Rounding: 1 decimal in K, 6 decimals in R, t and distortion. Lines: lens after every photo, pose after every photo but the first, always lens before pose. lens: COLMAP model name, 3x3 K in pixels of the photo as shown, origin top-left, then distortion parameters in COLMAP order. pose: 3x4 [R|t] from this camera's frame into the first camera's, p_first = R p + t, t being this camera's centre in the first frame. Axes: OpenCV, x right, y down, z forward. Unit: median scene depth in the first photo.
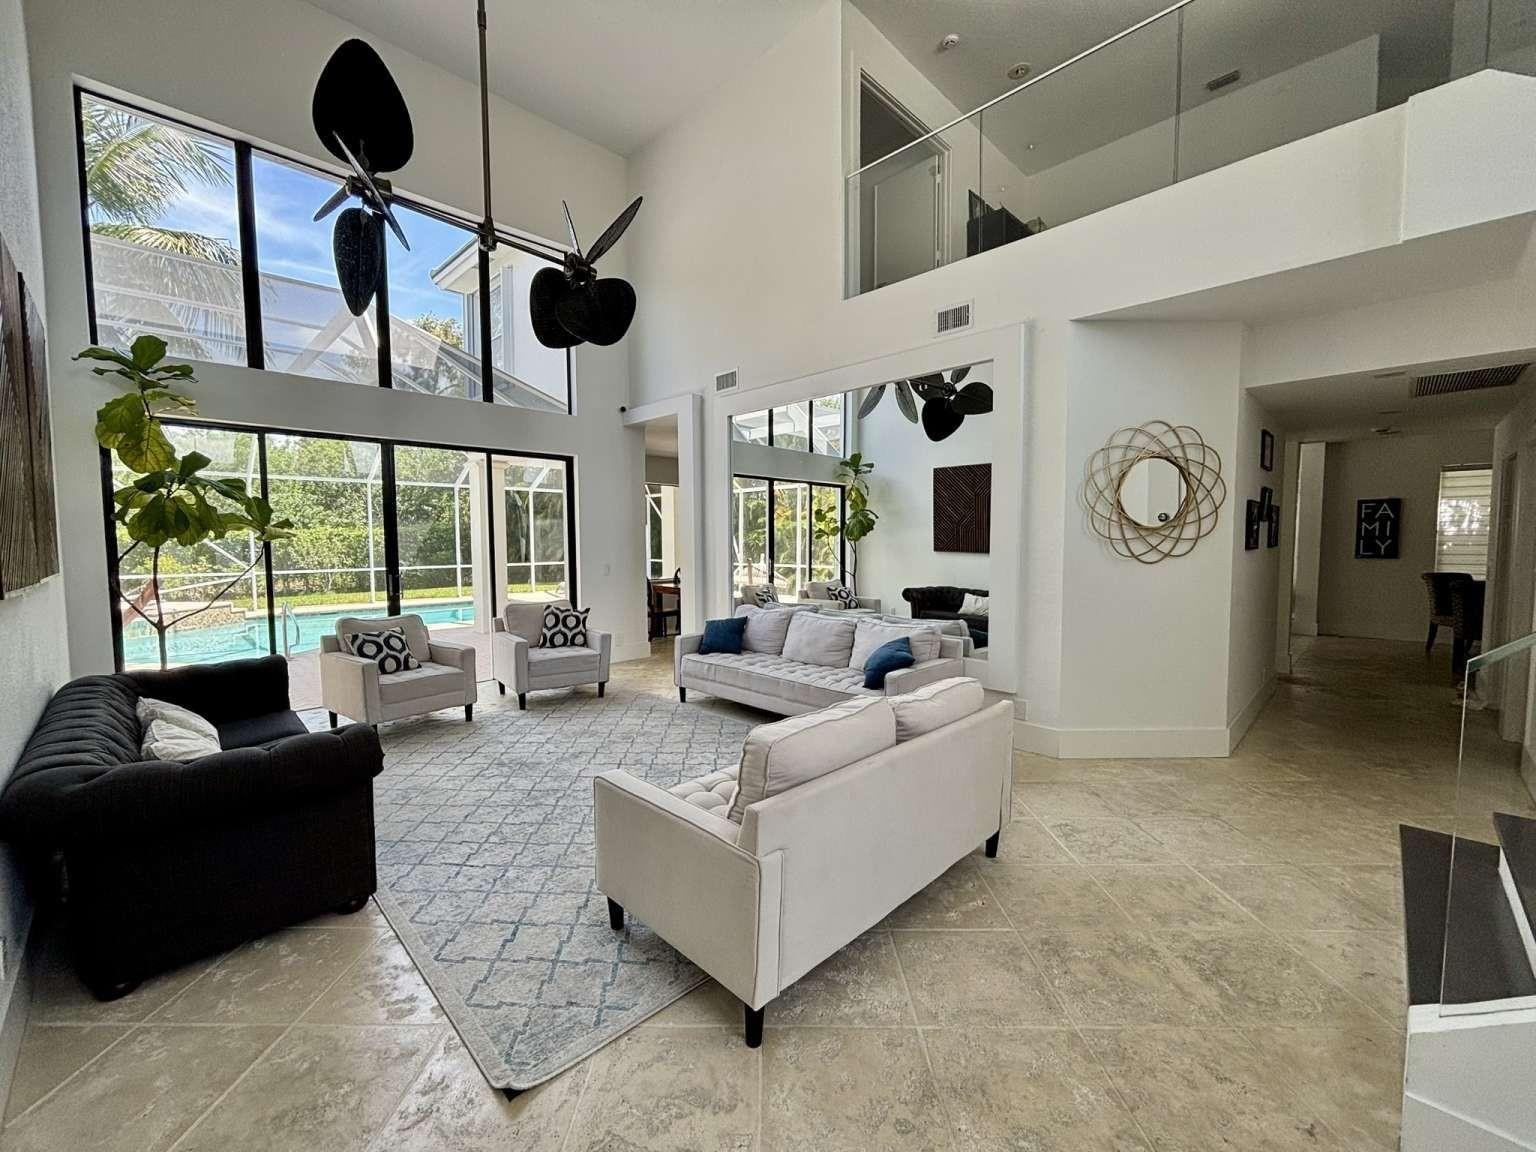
lens RADIAL K [[629.7, 0, 763.8], [0, 629.7, 578.9], [0, 0, 1]] dist [0.004293, 0.000077]
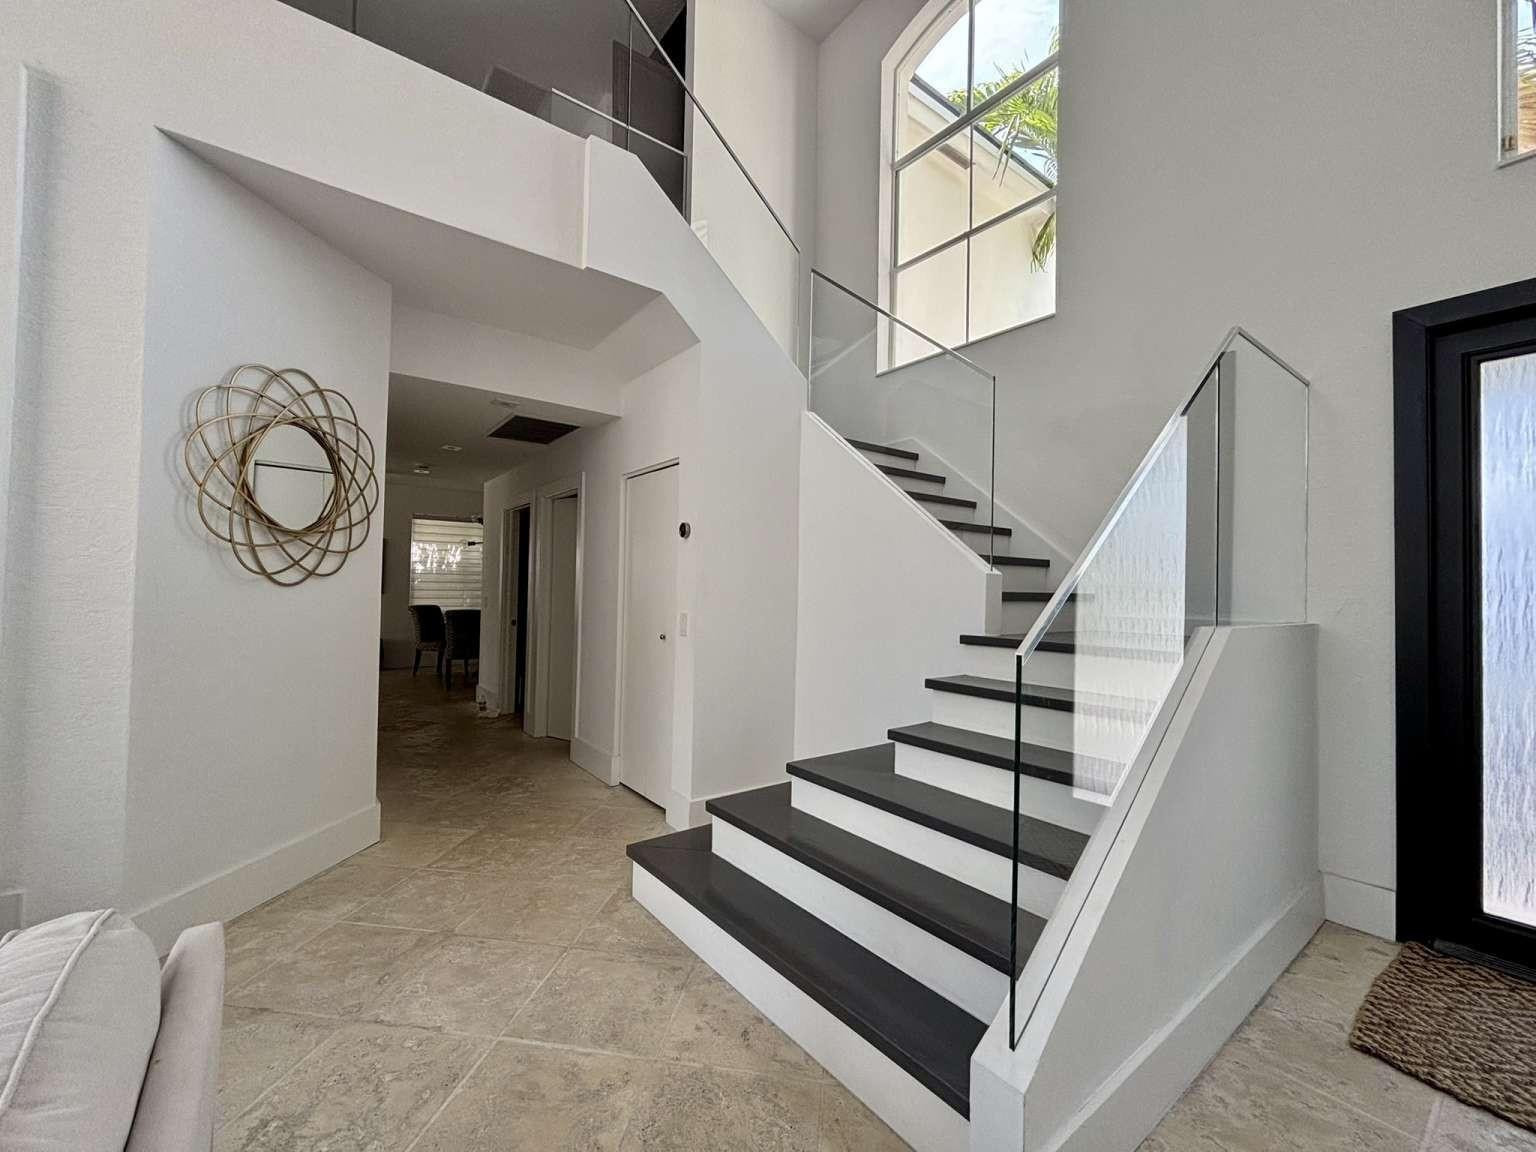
lens RADIAL K [[629.7, 0, 765.3], [0, 629.7, 574.5], [0, 0, 1]] dist [0.004293, 0.000077]
pose [[0.134717, 0.030927, 0.990401, 0.035577], [0.043351, 0.998372, -0.037072, 0.009291], [-0.989935, 0.047929, 0.133157, 0.420880]]
